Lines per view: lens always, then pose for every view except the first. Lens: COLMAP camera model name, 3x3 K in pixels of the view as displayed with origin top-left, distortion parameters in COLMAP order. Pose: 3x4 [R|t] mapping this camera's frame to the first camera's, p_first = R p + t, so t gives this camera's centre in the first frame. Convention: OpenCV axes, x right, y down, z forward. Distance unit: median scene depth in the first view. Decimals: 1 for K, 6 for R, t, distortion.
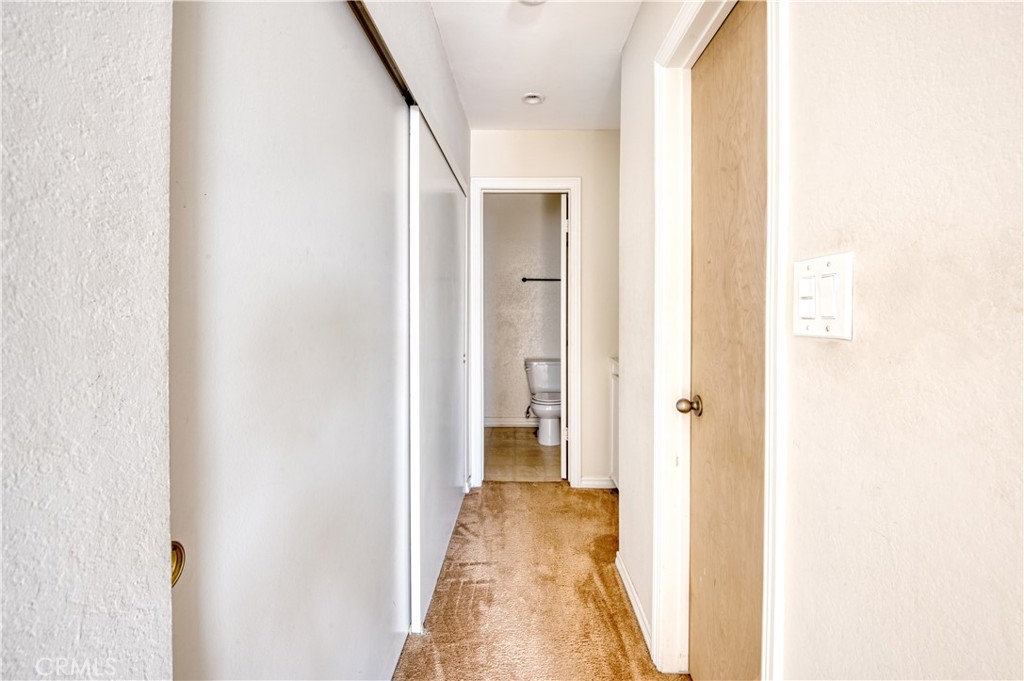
lens RADIAL K [[411.3, 0, 514.5], [0, 411.3, 331.3], [0, 0, 1]] dist [-0.004930, -0.000427]
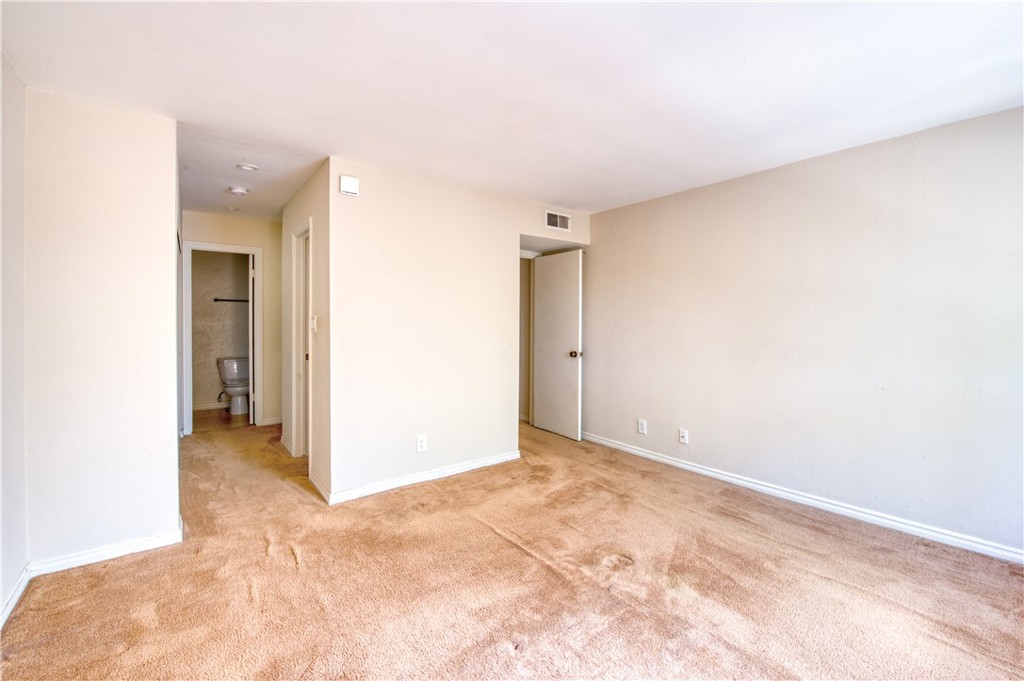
lens RADIAL K [[411.3, 0, 518.3], [0, 411.3, 332.3], [0, 0, 1]] dist [-0.004930, -0.000427]
pose [[0.764864, -0.001209, 0.644191, -0.093413], [0.012888, 0.999827, -0.013425, 0.012844], [-0.644063, 0.018571, 0.764747, -0.736047]]
